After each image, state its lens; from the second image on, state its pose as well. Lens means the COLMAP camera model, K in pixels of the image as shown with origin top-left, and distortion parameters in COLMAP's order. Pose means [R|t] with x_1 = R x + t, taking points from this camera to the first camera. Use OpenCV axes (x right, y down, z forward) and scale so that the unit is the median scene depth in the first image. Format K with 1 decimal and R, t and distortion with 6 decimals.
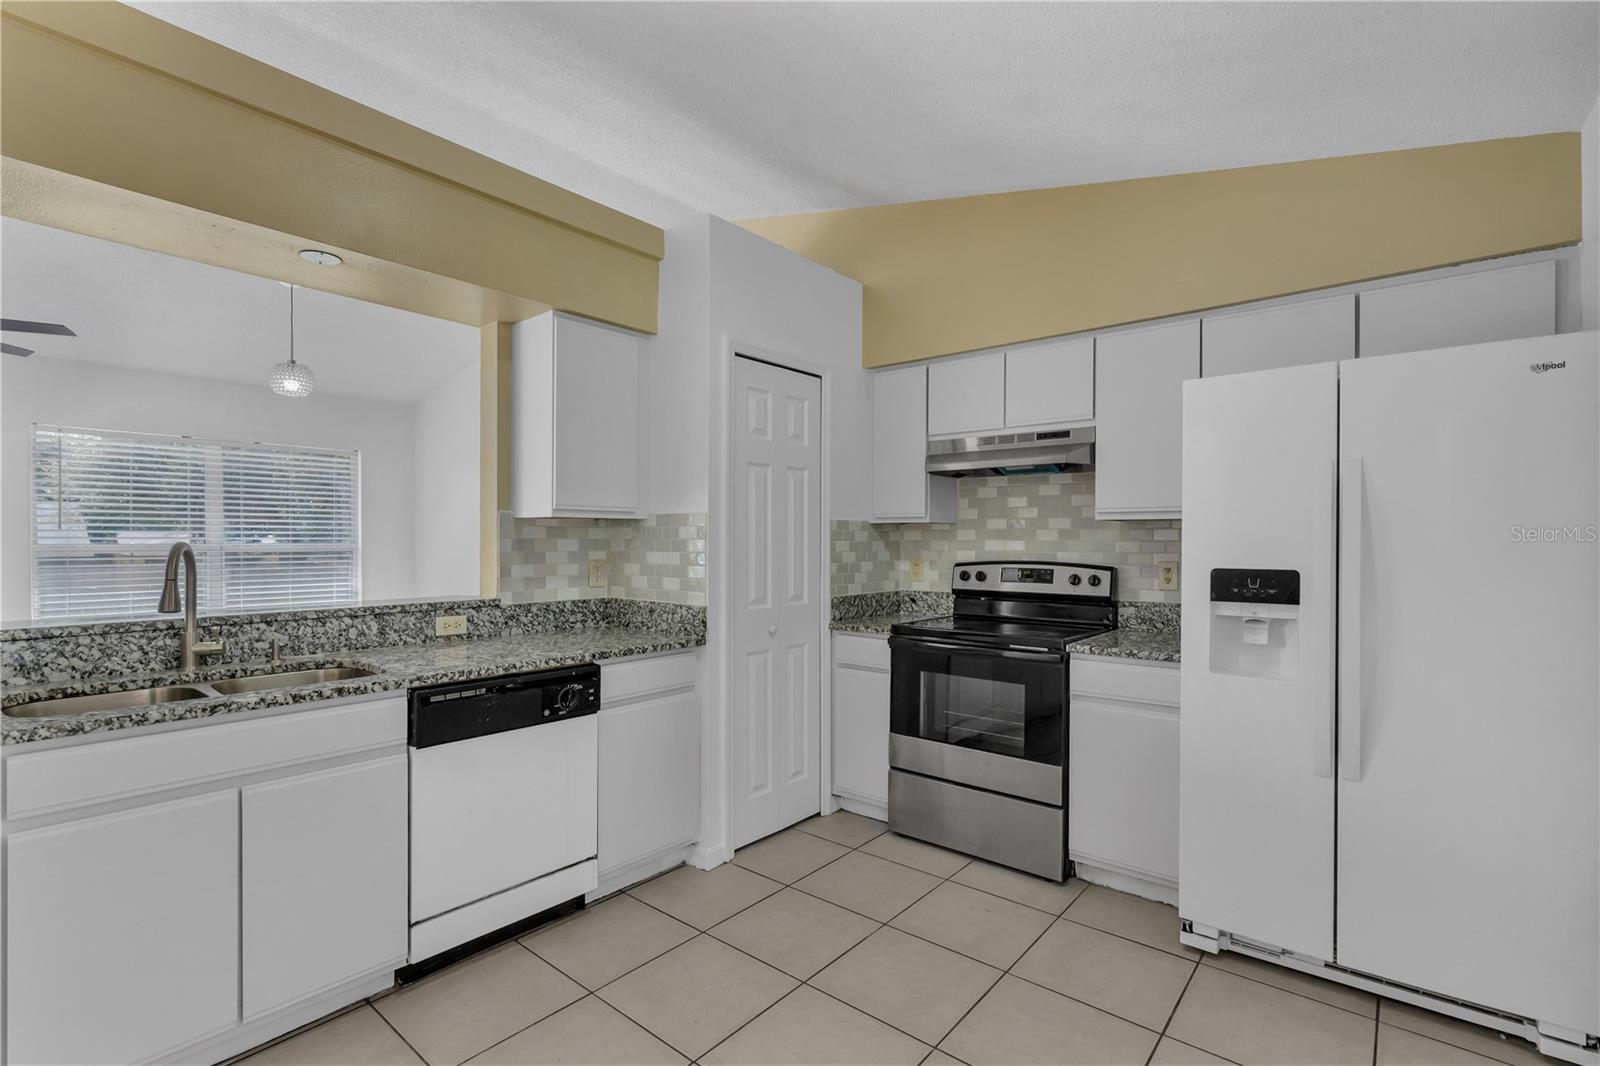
lens RADIAL K [[731.7, 0, 776.8], [0, 731.7, 547.8], [0, 0, 1]] dist [0.002067, 0.000727]
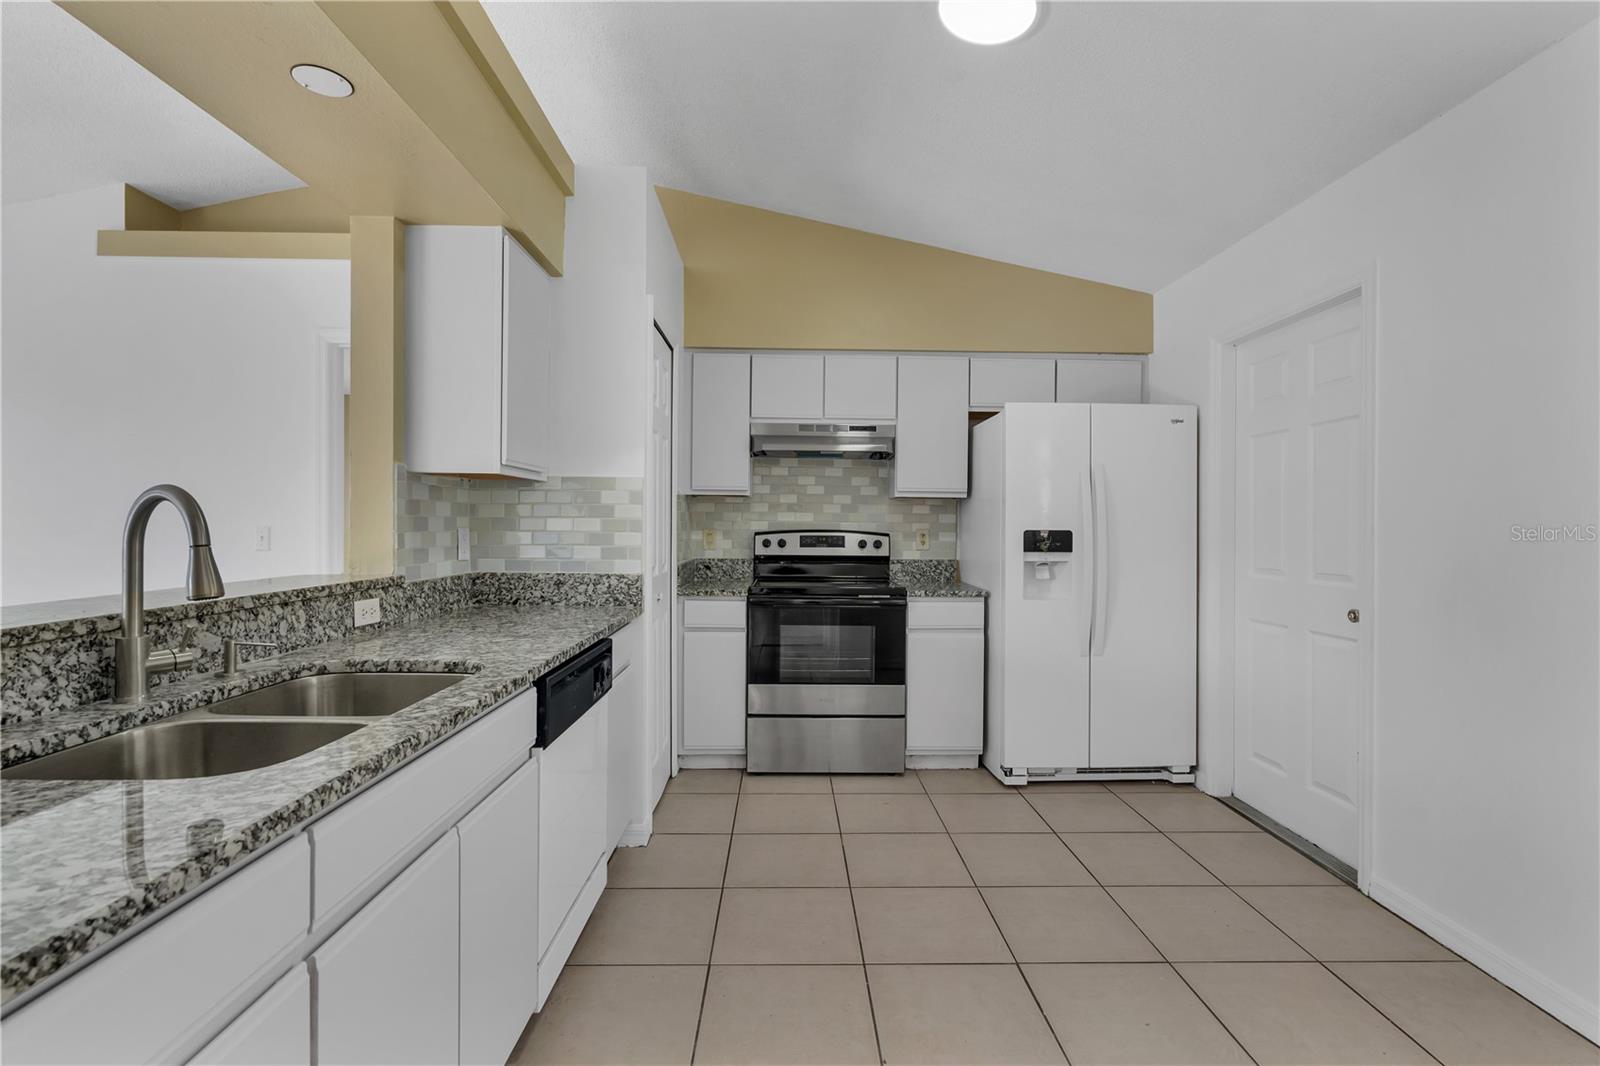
lens RADIAL K [[731.7, 0, 793.4], [0, 731.7, 533.5], [0, 0, 1]] dist [0.002067, 0.000727]
pose [[0.749151, -0.003364, 0.662391, -0.628439], [-0.001579, 0.999975, 0.006865, 0.020575], [-0.662398, -0.006189, 0.749127, 0.155593]]
